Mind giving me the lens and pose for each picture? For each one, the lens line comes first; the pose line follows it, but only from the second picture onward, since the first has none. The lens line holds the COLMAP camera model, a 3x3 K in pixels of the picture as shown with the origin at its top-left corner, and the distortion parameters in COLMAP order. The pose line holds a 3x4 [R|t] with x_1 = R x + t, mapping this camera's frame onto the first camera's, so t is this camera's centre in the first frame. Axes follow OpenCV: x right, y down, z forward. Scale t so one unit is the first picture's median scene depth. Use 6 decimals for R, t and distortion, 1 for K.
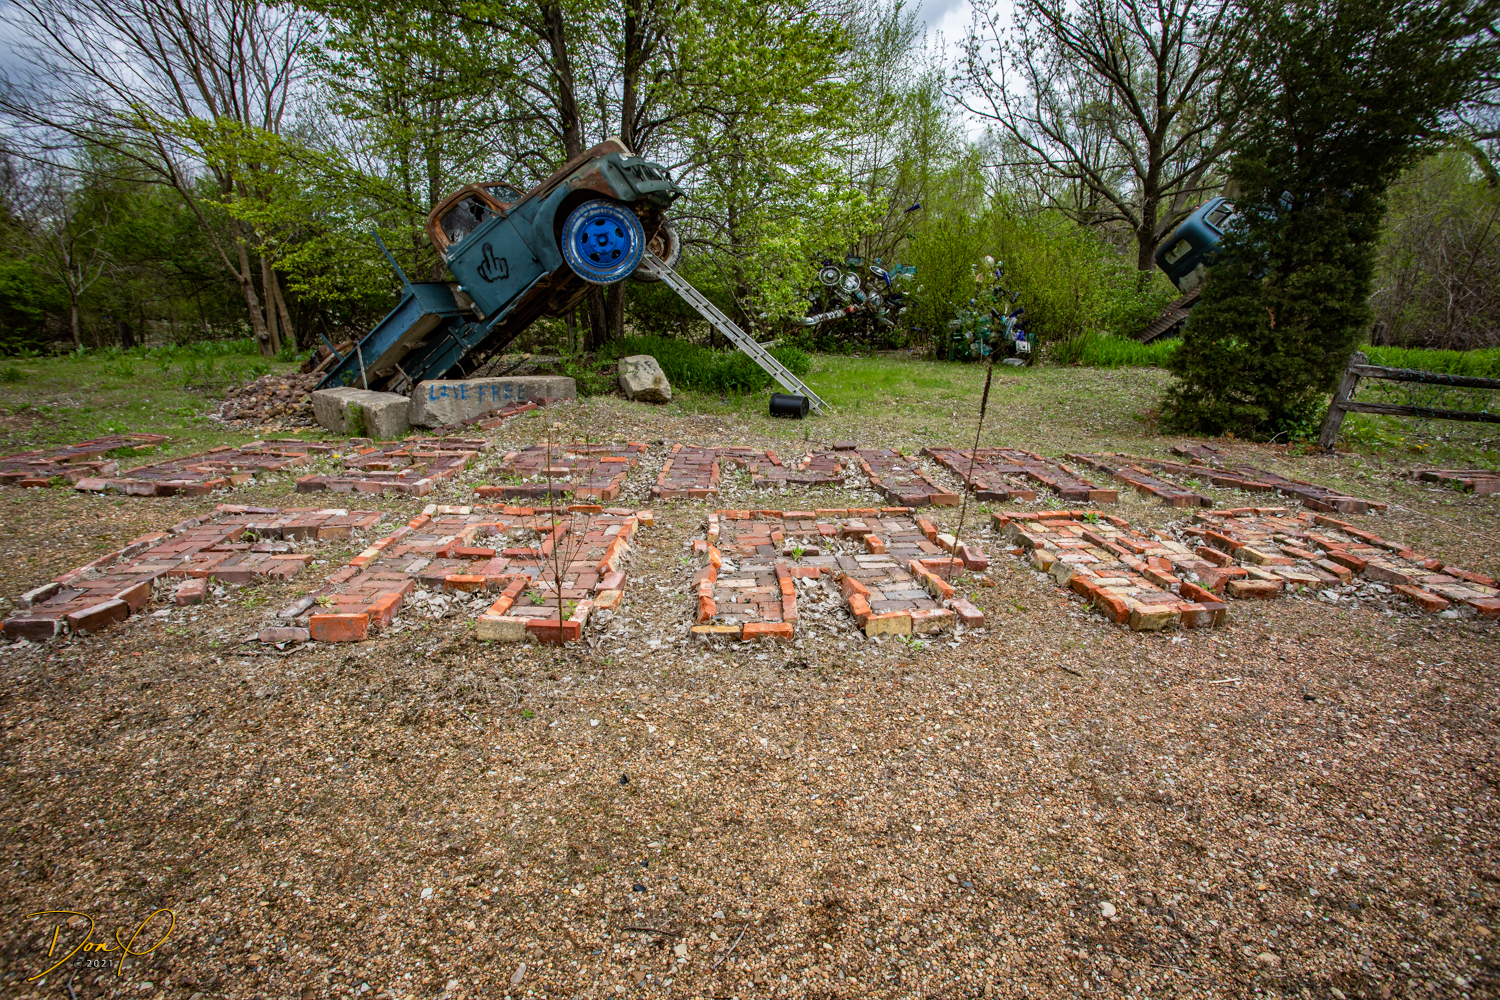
lens RADIAL K [[743.1, 0, 750.0], [0, 743.1, 500.0], [0, 0, 1]] dist [-0.074936, 0.033790]
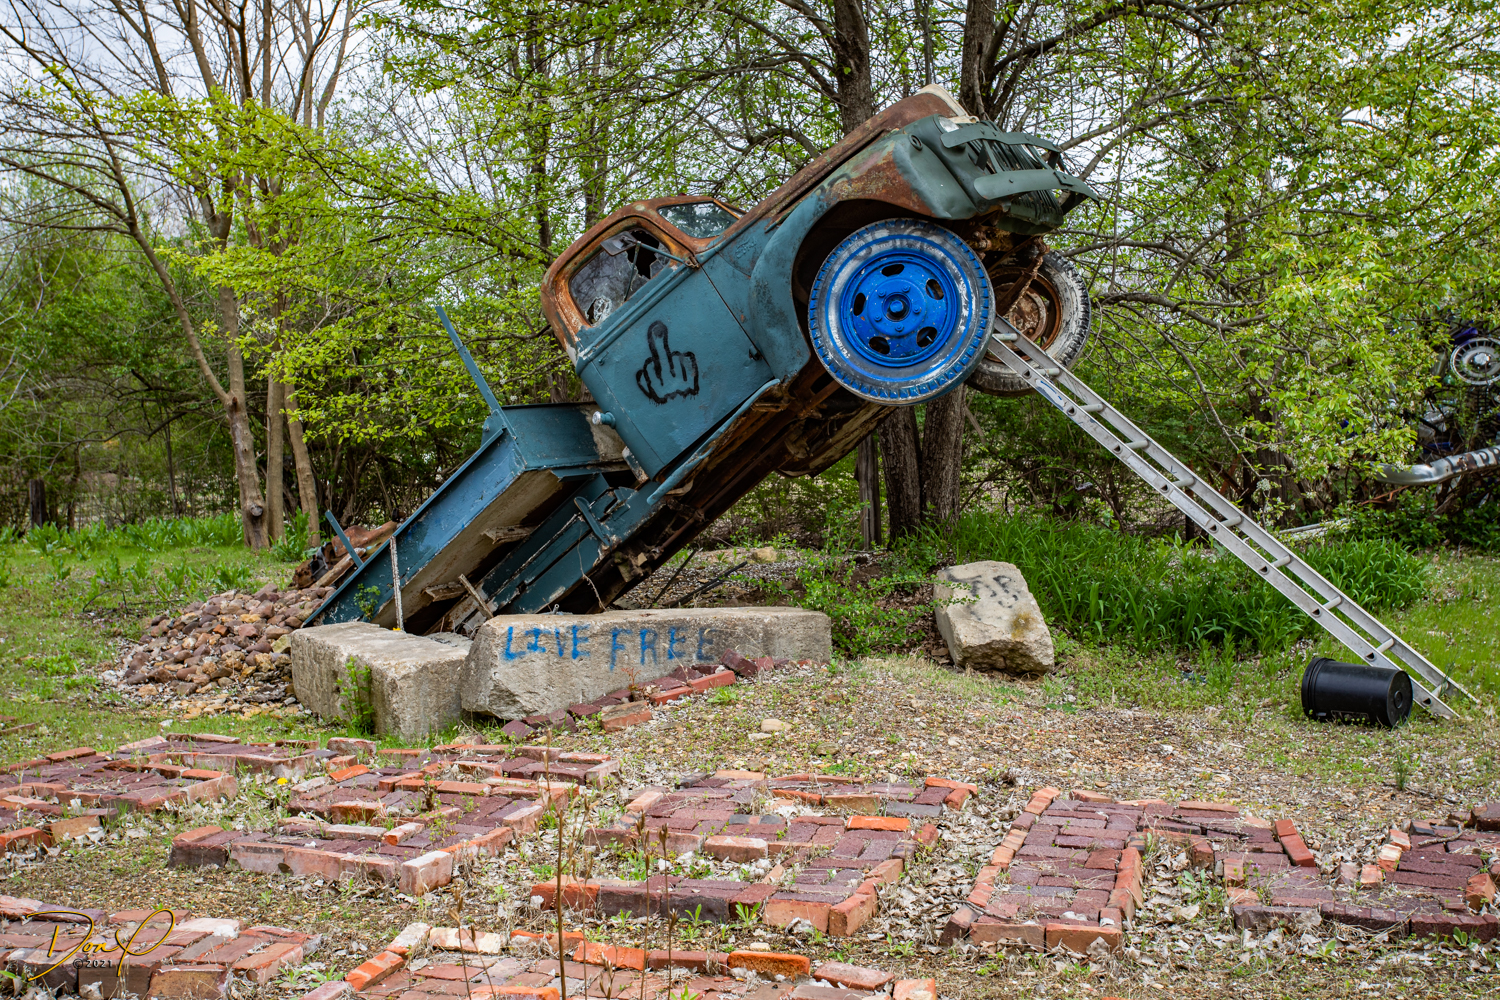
lens RADIAL K [[1624.0, 0, 750.0], [0, 1624.0, 500.0], [0, 0, 1]] dist [-0.010760, 0.170336]
pose [[0.943574, -0.008586, -0.331049, 0.037247], [-0.062229, 0.977258, -0.202715, -0.033288], [0.325261, 0.211878, 0.921582, 0.085847]]
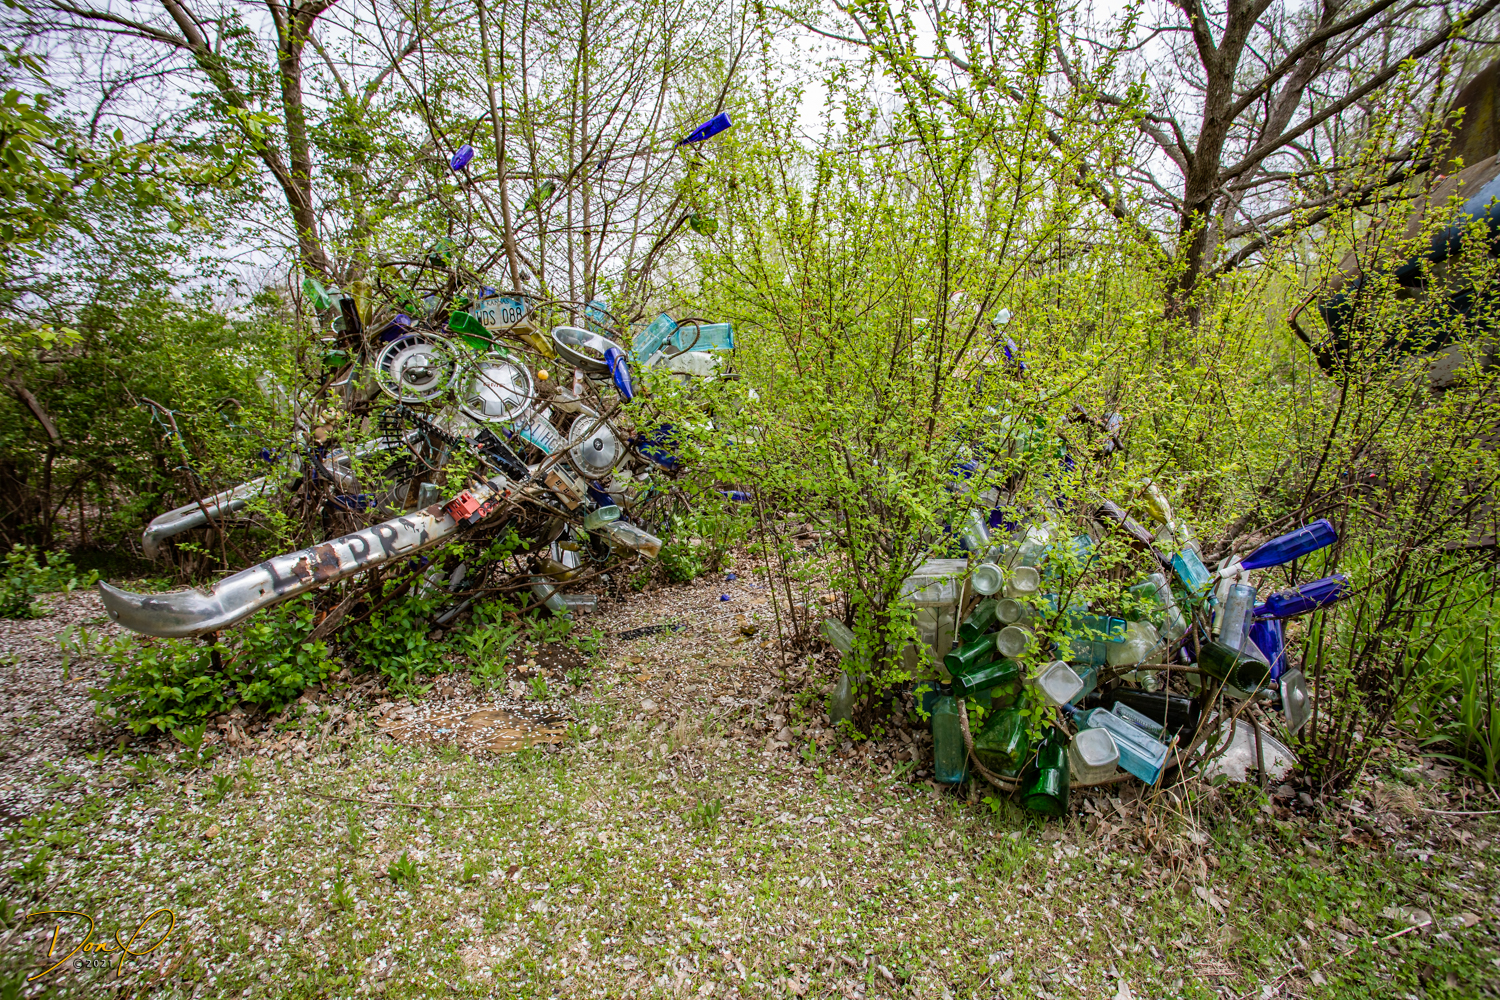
lens RADIAL K [[743.1, 0, 750.0], [0, 743.1, 500.0], [0, 0, 1]] dist [-0.074936, 0.033790]
pose [[0.964432, -0.045767, 0.260338, 0.268516], [0.074150, 0.992194, -0.100267, -0.385922], [-0.253717, 0.116005, 0.960297, 1.265610]]
